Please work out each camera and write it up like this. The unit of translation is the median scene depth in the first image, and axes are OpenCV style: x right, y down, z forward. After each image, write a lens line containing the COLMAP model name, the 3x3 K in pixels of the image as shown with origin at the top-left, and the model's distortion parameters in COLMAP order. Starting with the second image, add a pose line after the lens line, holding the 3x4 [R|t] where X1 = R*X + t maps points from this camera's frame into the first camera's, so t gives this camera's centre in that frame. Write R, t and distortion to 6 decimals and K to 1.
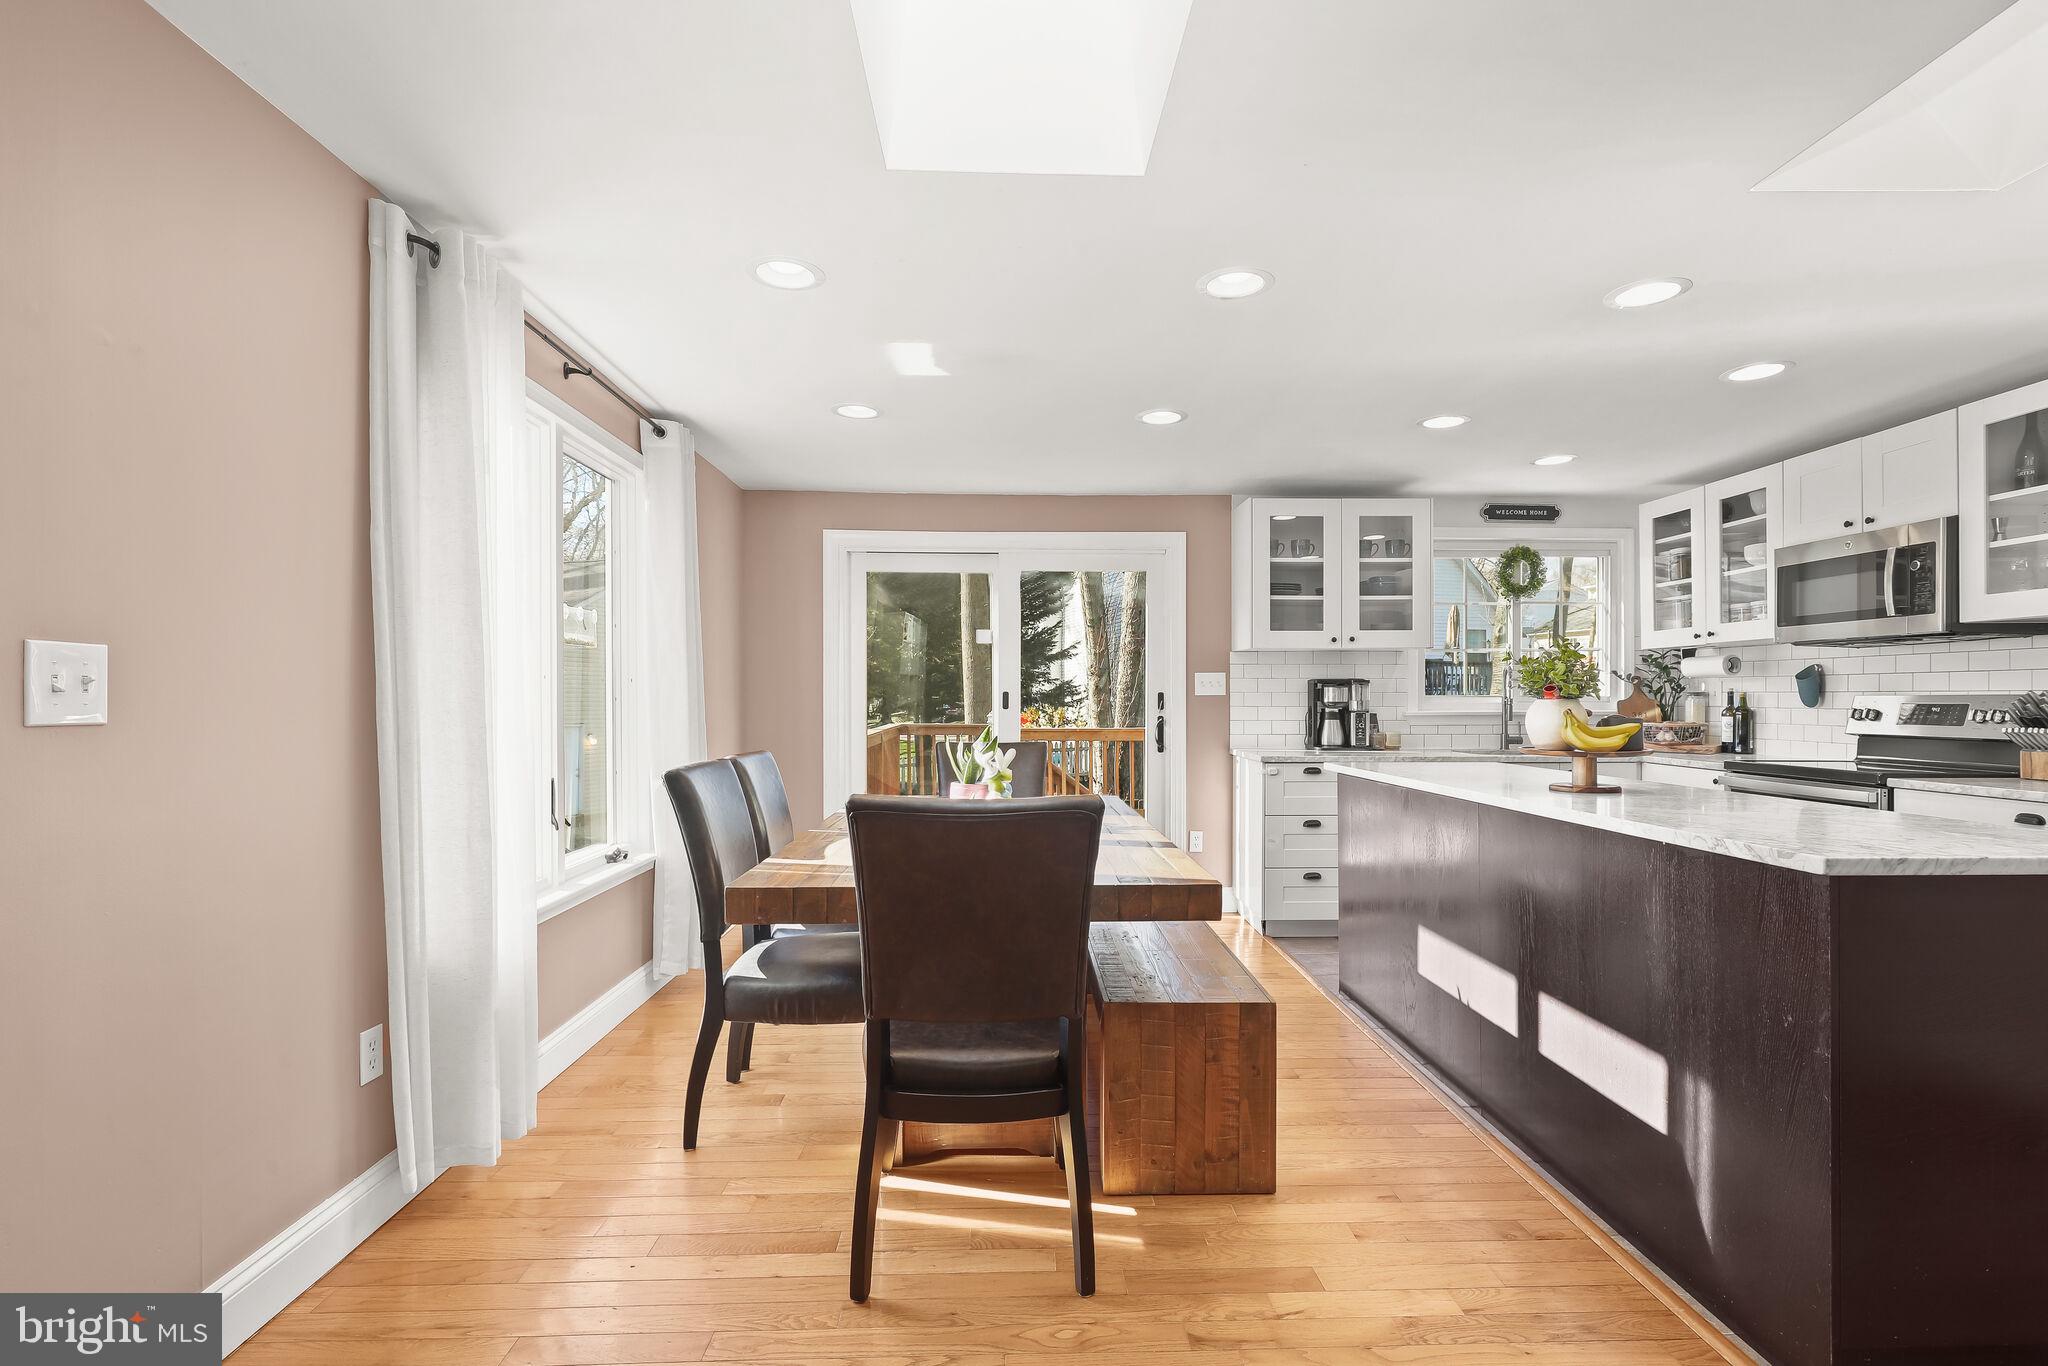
lens RADIAL K [[969.5, 0, 1033.8], [0, 969.5, 700.9], [0, 0, 1]] dist [-0.001732, 0.000662]
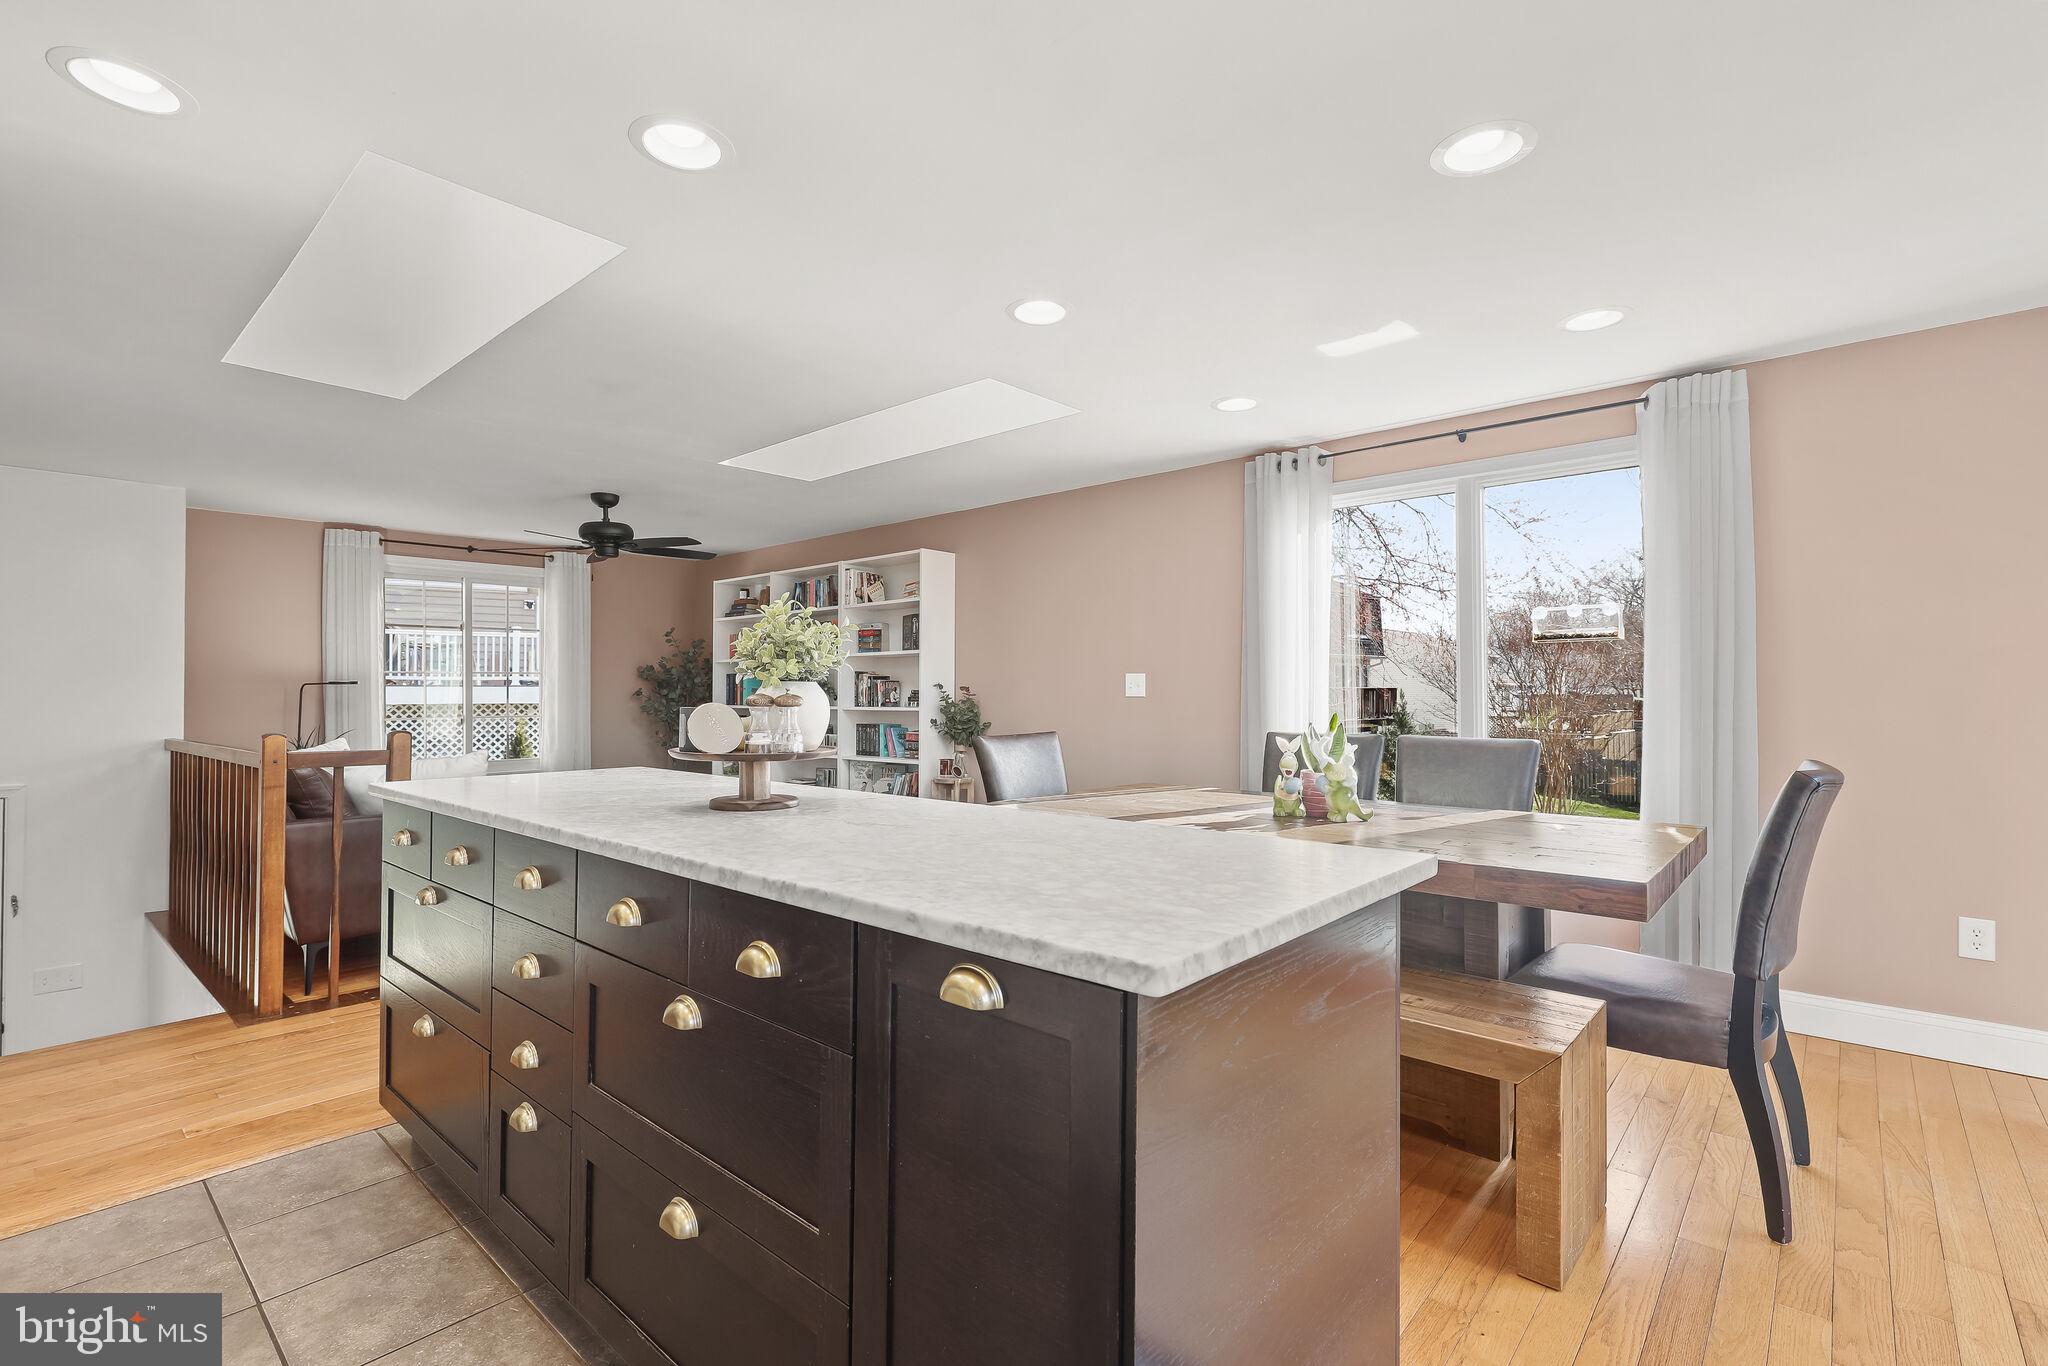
lens RADIAL K [[930.2, 0, 1036.5], [0, 930.2, 682.7], [0, 0, 1]] dist [-0.002214, 0.001239]
pose [[-0.682474, -0.010657, -0.730832, 0.571296], [-0.001913, 0.999916, -0.012794, 0.005600], [0.730907, -0.007334, -0.682437, 0.999352]]
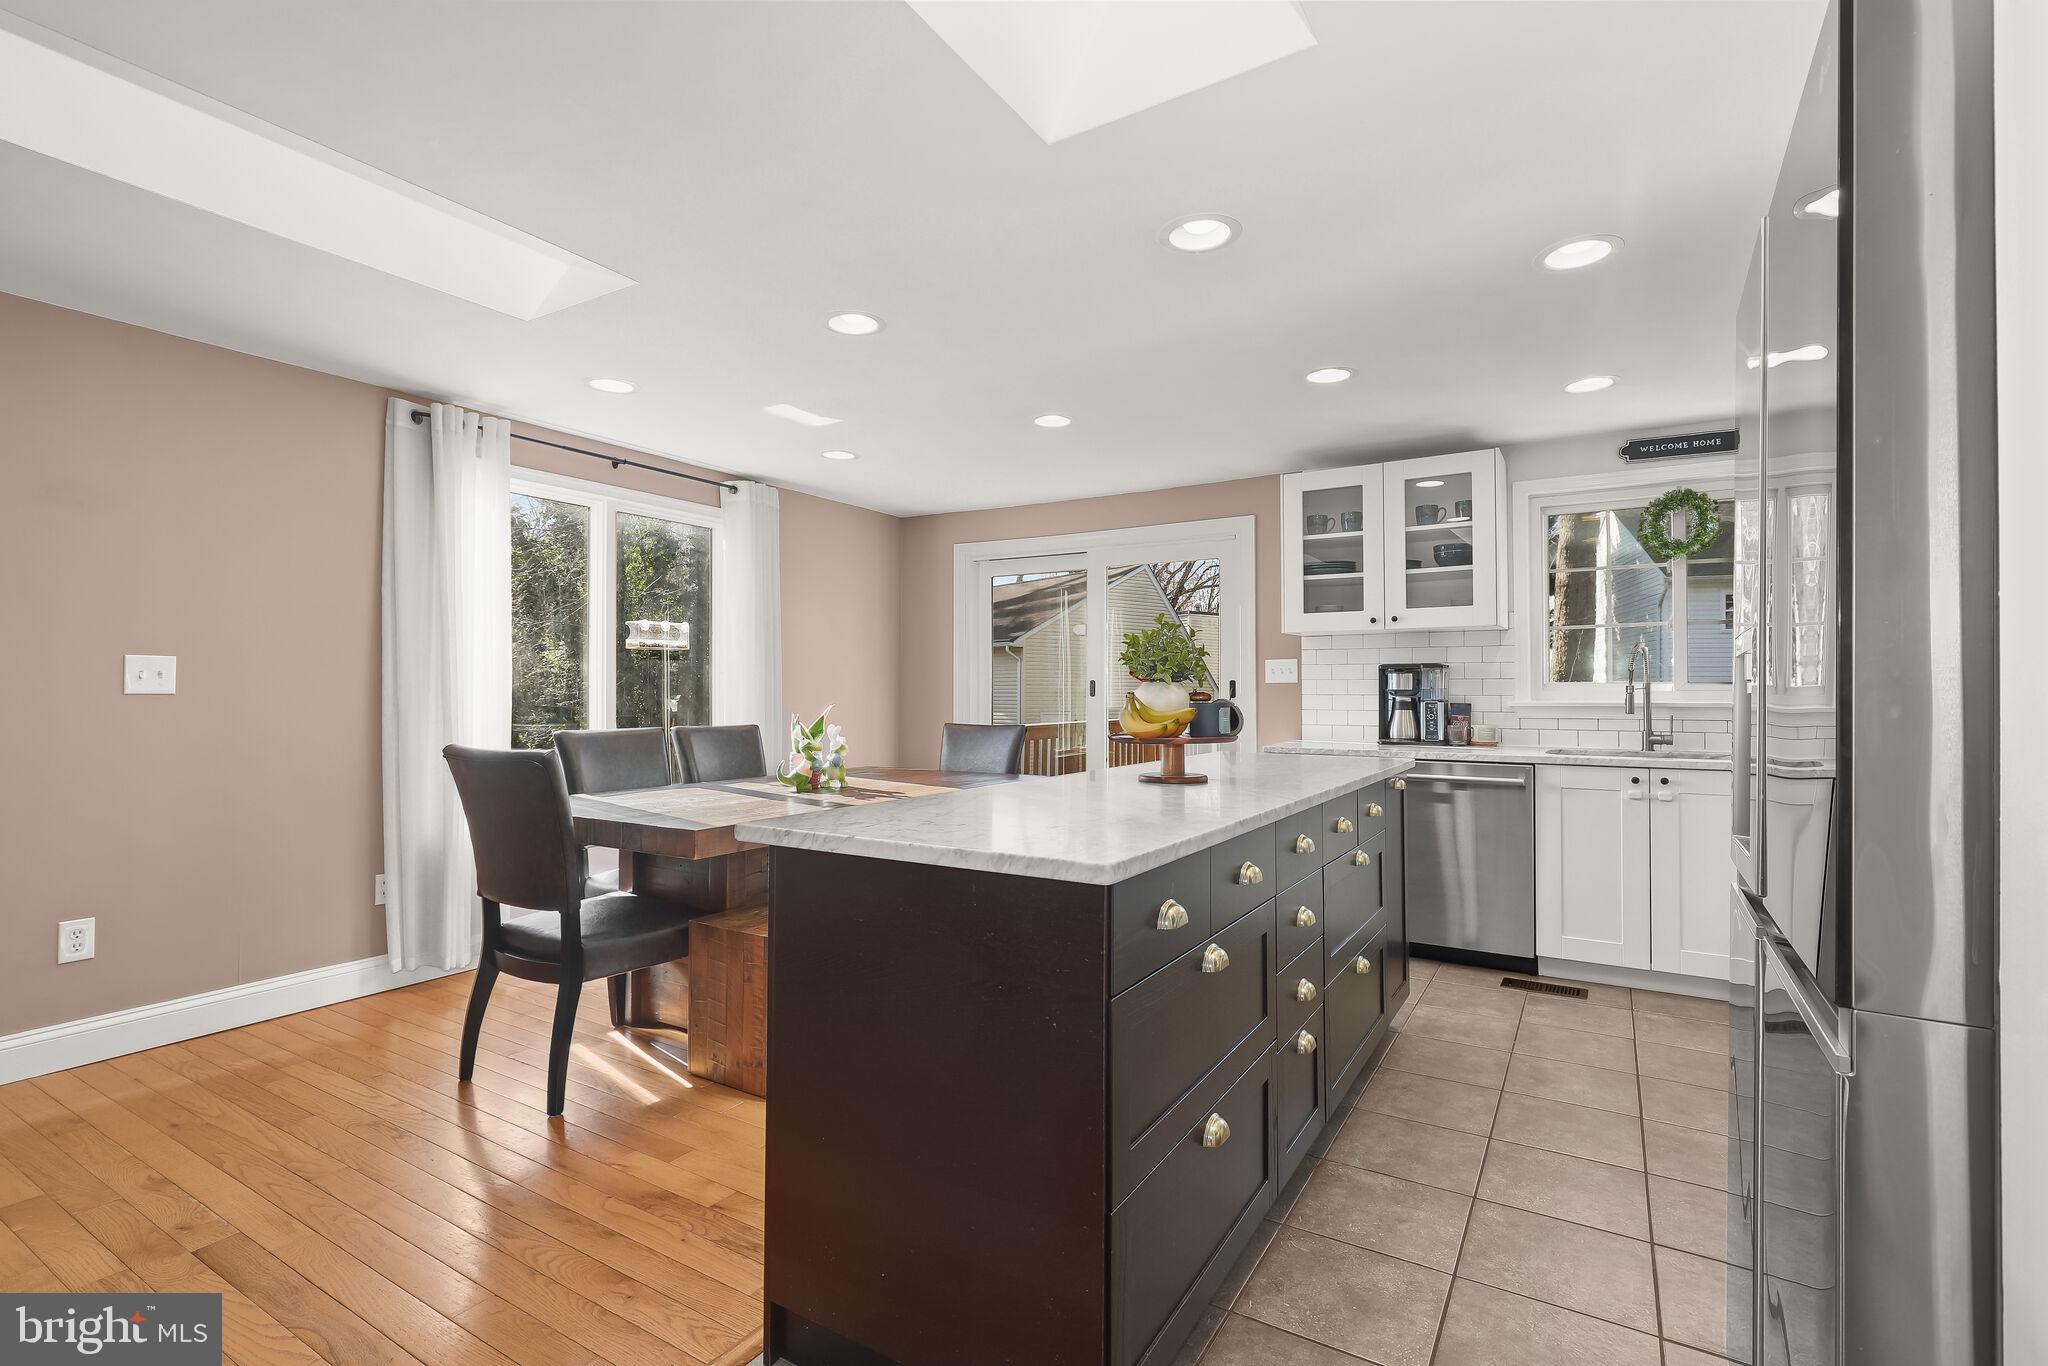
lens RADIAL K [[930.2, 0, 1029.3], [0, 930.2, 683.1], [0, 0, 1]] dist [-0.002214, 0.001239]
pose [[0.835495, -0.003723, -0.549486, 0.573963], [-0.002601, 0.999939, -0.010730, 0.005703], [0.549492, 0.010394, 0.835434, 0.114880]]
